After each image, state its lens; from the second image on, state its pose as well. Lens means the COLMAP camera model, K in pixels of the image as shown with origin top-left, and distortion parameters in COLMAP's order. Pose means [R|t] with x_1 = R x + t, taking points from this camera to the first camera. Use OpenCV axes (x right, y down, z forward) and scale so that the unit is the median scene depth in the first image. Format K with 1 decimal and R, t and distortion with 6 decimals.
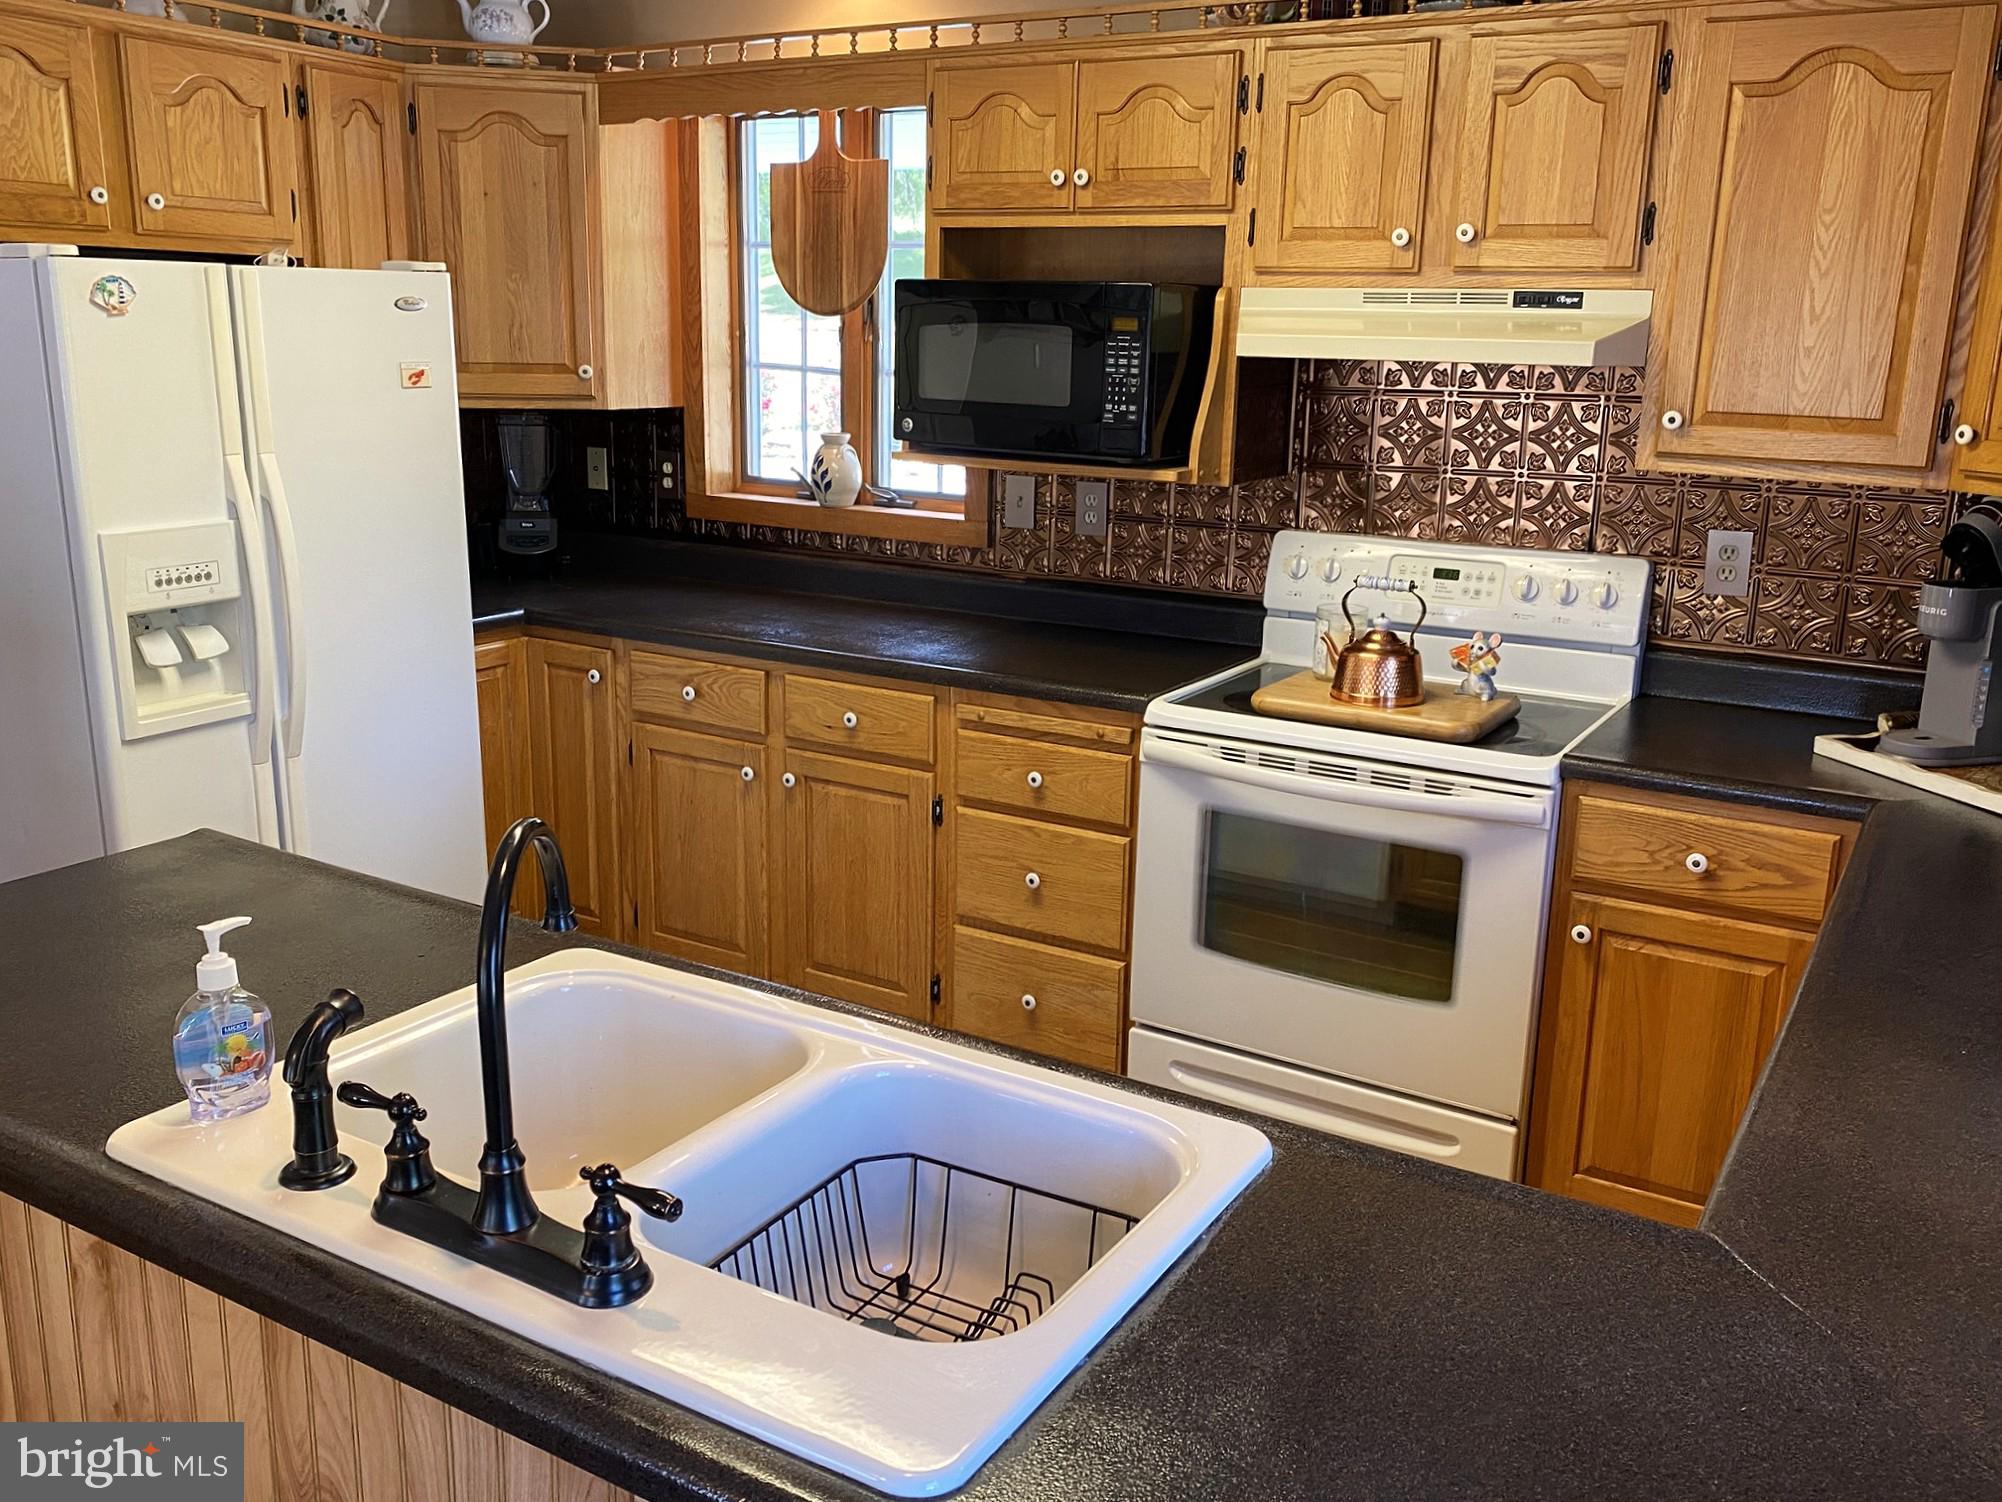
lens RADIAL K [[1701.7, 0, 992.9], [0, 1701.7, 716.1], [0, 0, 1]] dist [0.131263, -0.242732]
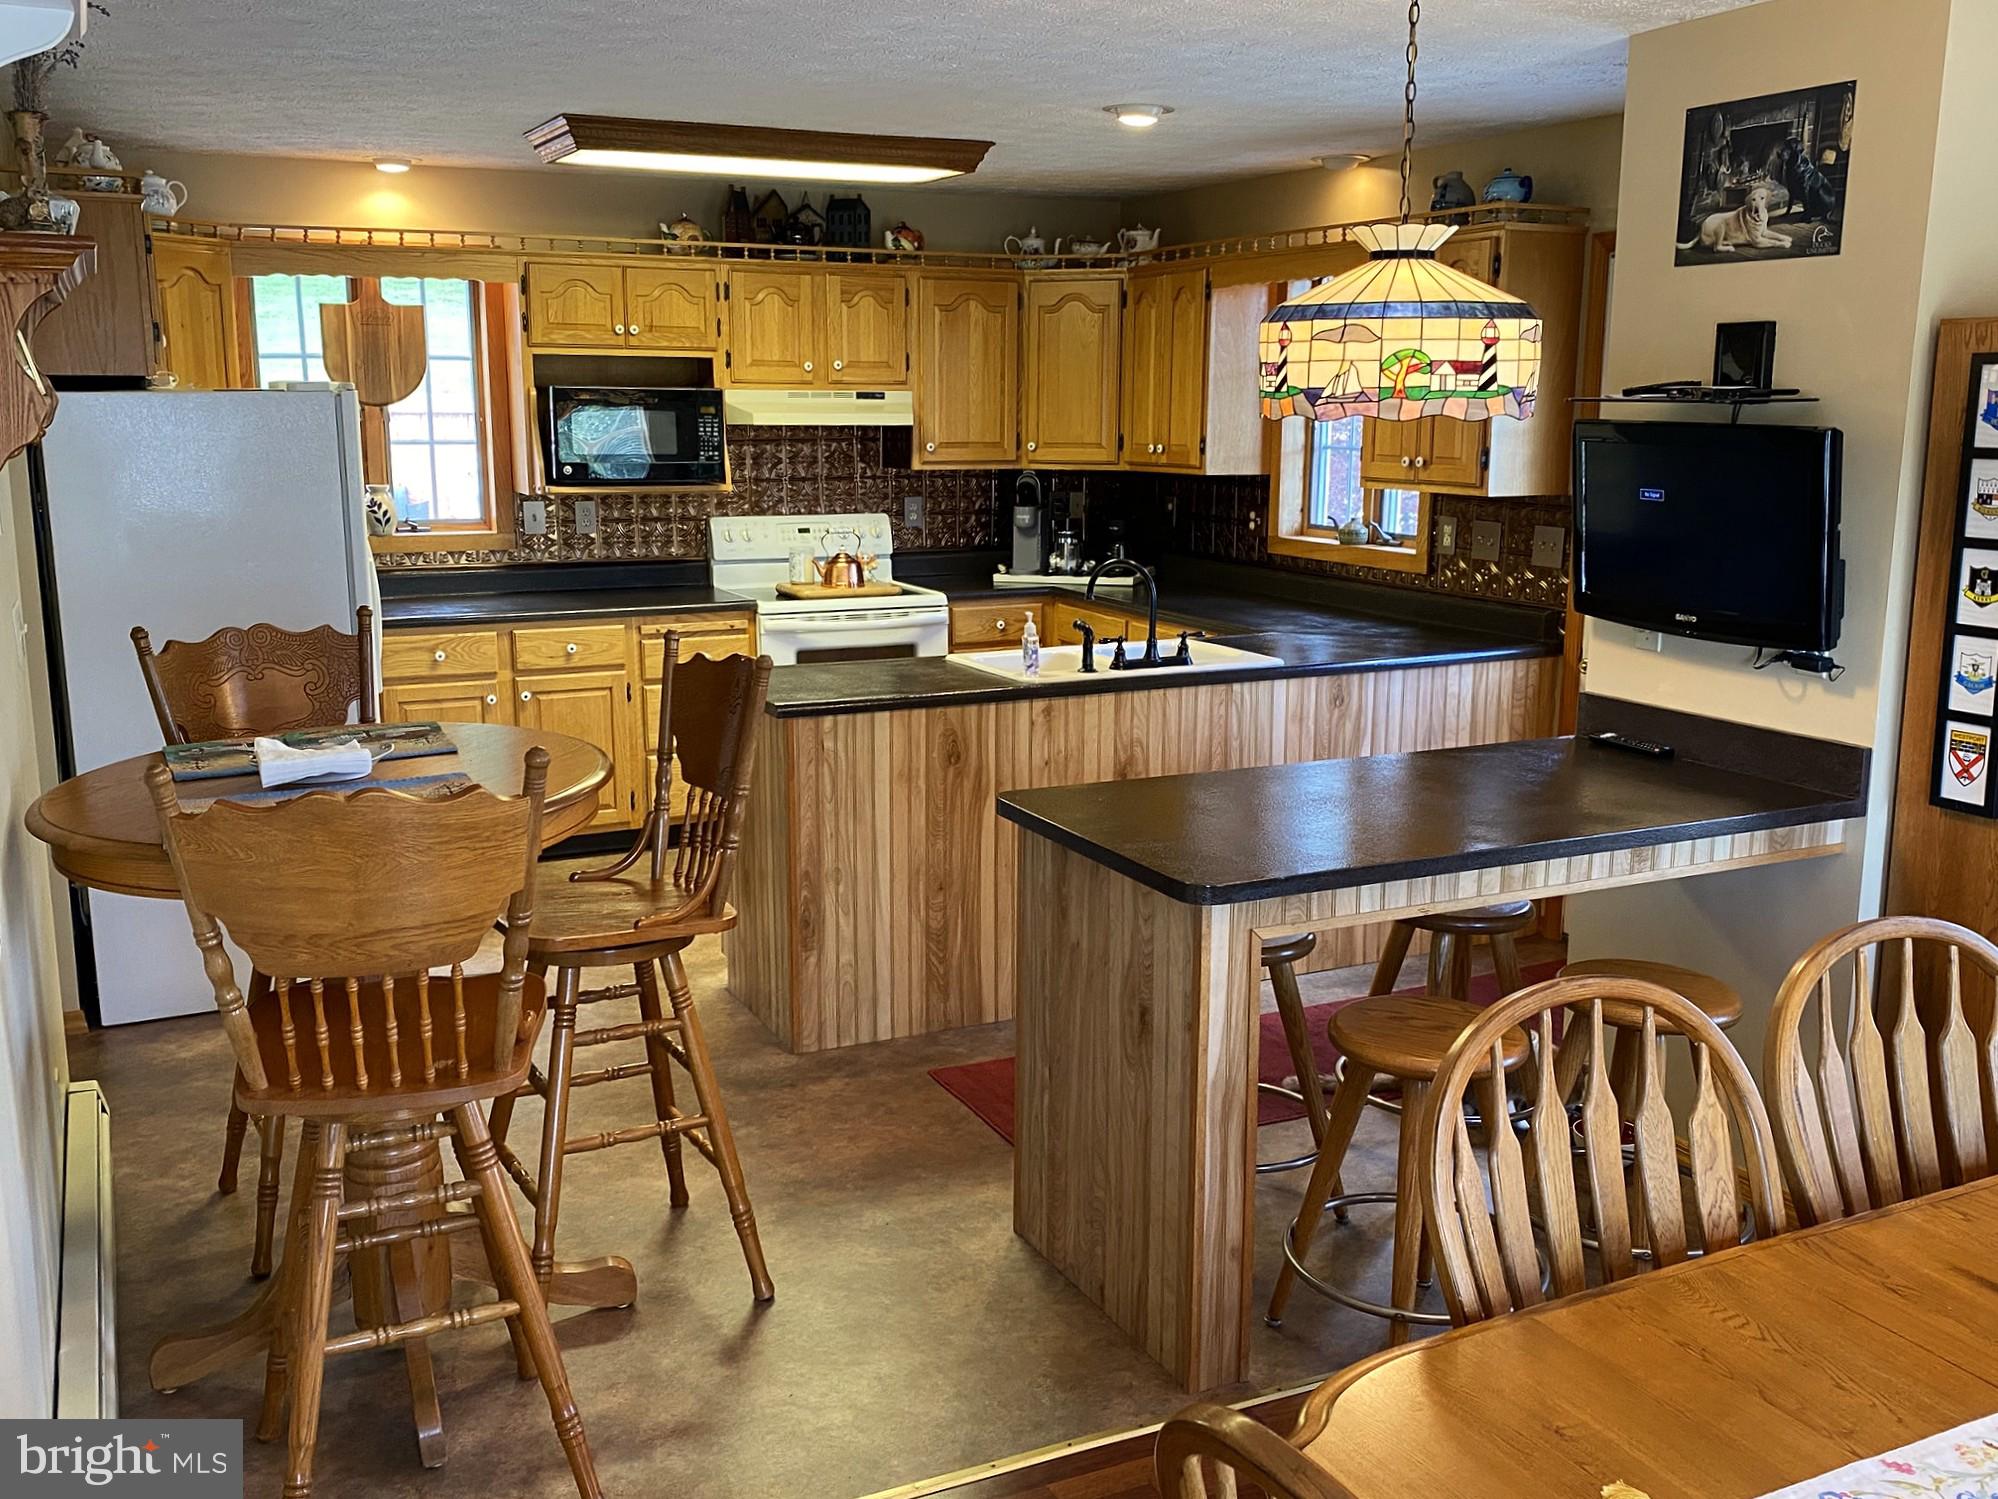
lens RADIAL K [[1829.2, 0, 996.7], [0, 1829.2, 744.3], [0, 0, 1]] dist [0.087132, -0.135834]
pose [[0.541659, -0.177971, 0.821542, -1.496559], [0.198692, 0.976743, 0.080591, 0.034599], [-0.816778, 0.119582, 0.564423, -0.376211]]
